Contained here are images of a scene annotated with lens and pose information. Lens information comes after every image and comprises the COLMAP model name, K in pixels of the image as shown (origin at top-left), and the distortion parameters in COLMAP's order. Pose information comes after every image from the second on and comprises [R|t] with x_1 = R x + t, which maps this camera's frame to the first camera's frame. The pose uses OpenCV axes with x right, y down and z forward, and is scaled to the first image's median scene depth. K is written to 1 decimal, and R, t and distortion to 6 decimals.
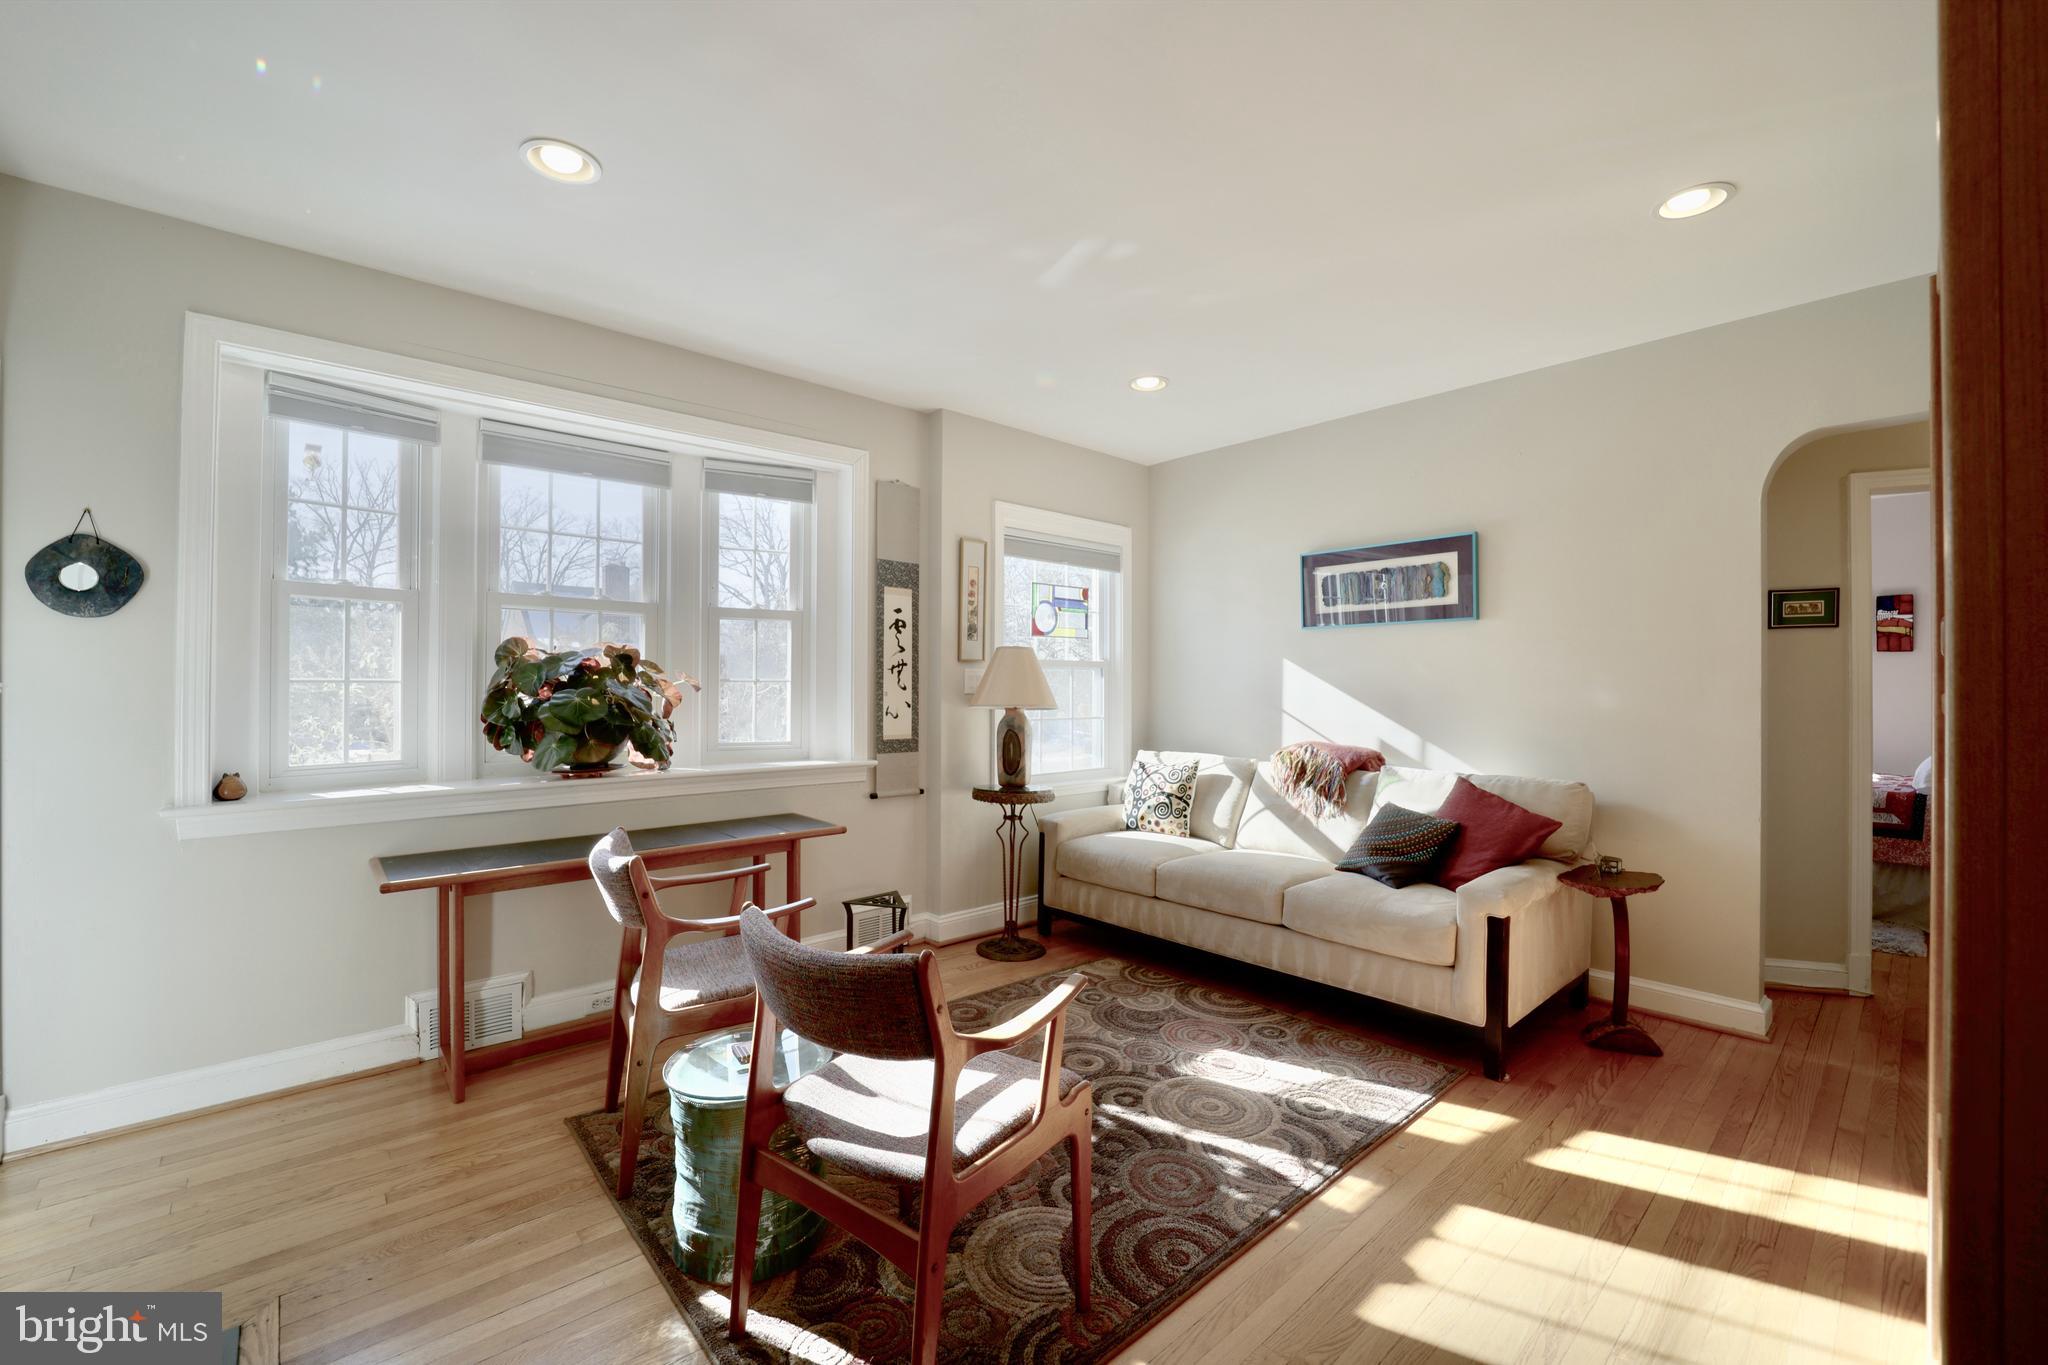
lens RADIAL K [[827.1, 0, 1024.1], [0, 827.1, 680.1], [0, 0, 1]] dist [-0.017160, -0.000422]
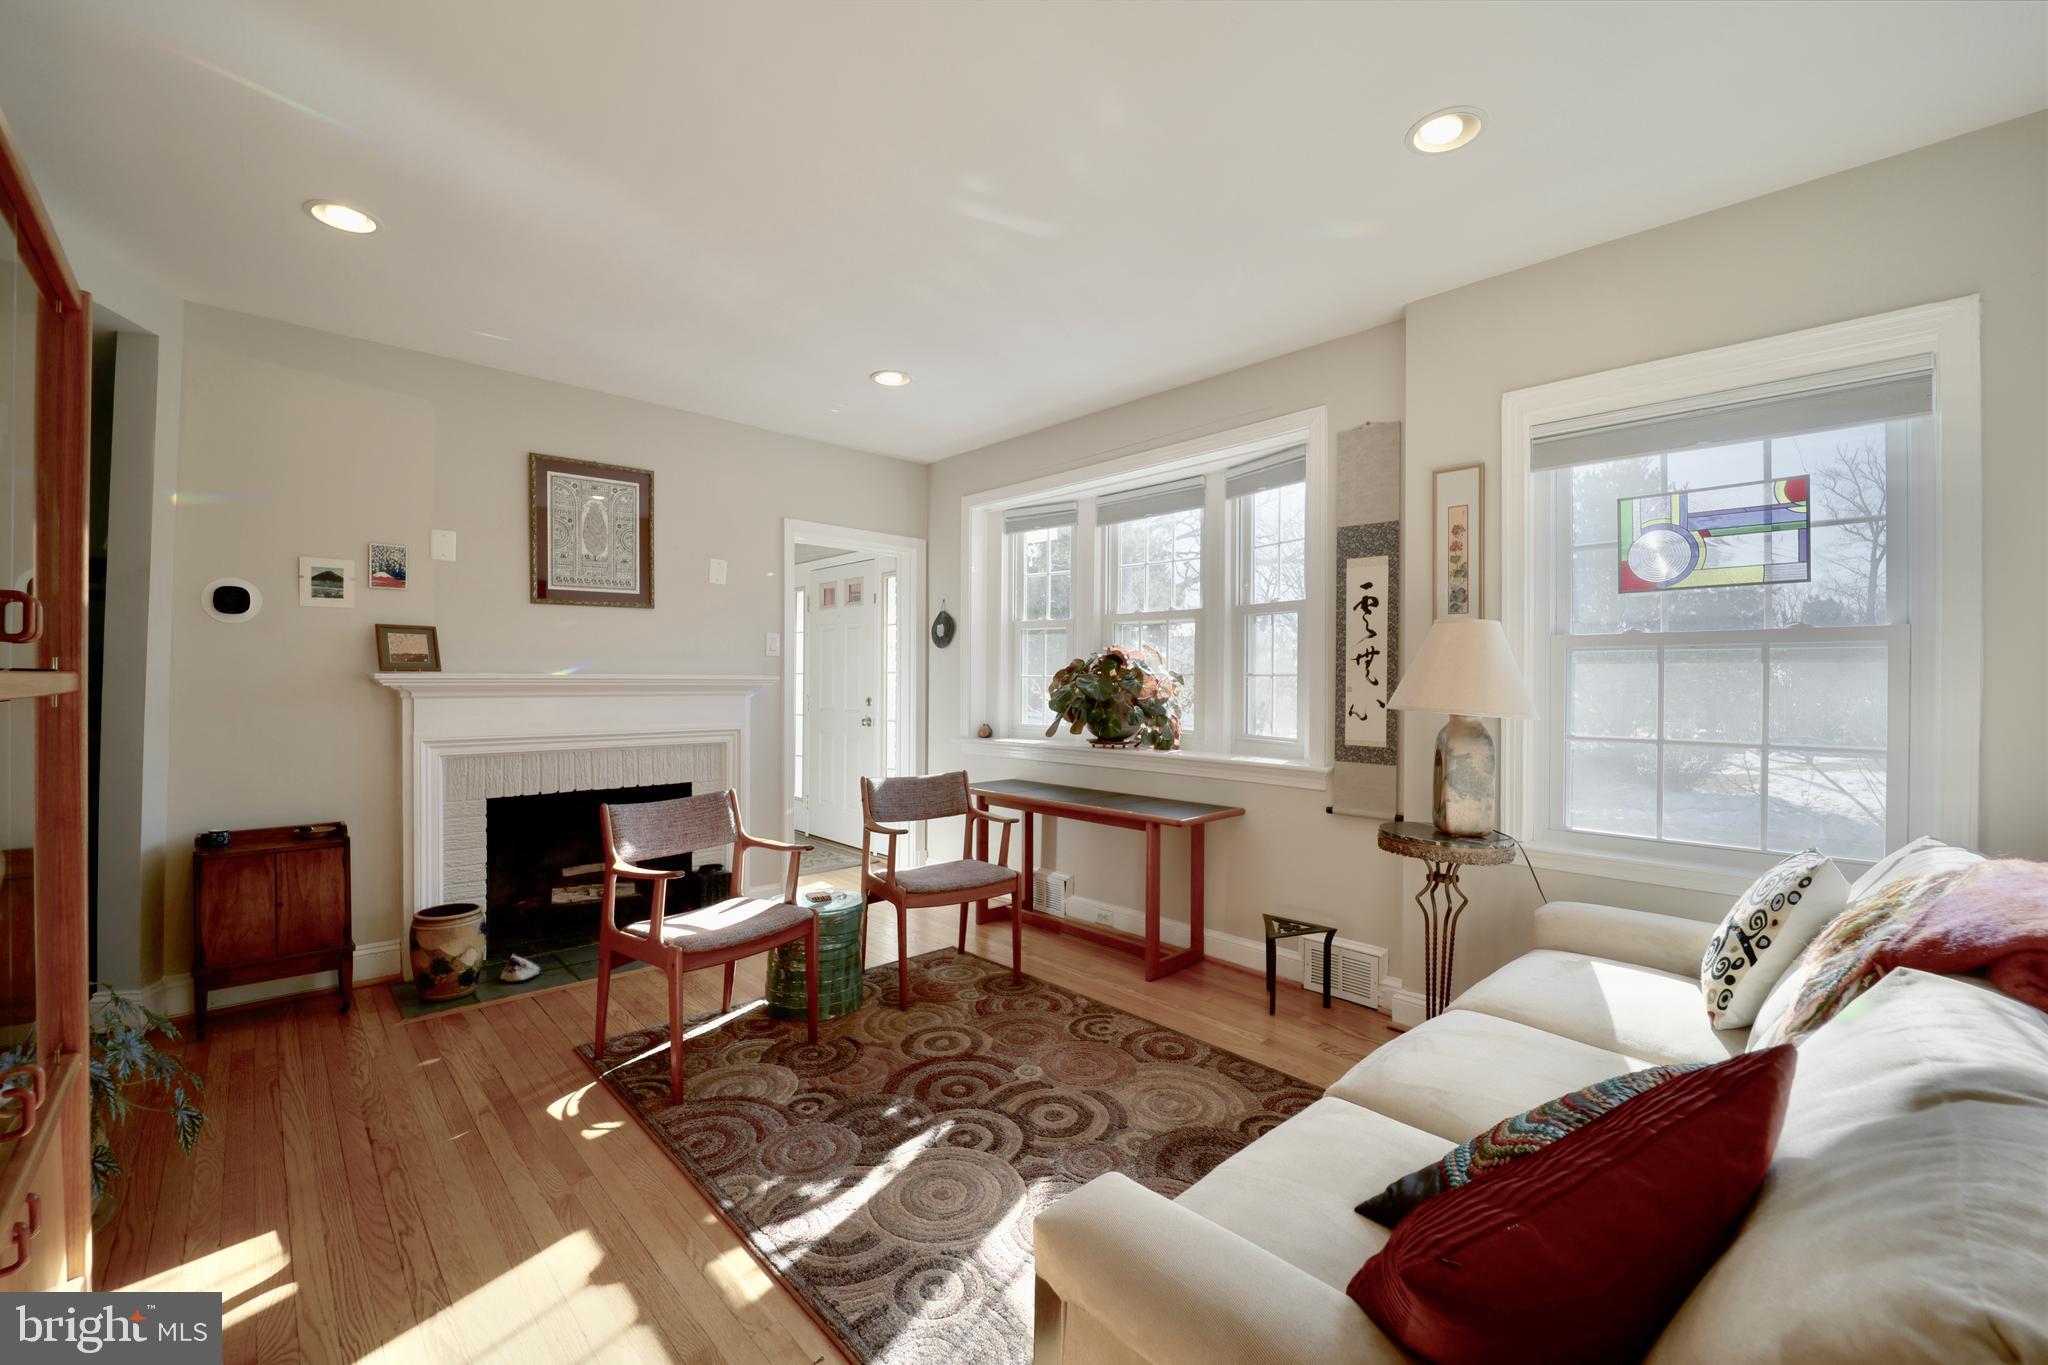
lens RADIAL K [[827.1, 0, 1023.6], [0, 827.1, 684.9], [0, 0, 1]] dist [-0.017160, -0.000422]
pose [[0.029719, 0.006765, -0.999535, 0.656682], [0.003794, 0.999969, 0.006880, 0.005300], [0.999551, -0.003997, 0.029692, 0.667627]]
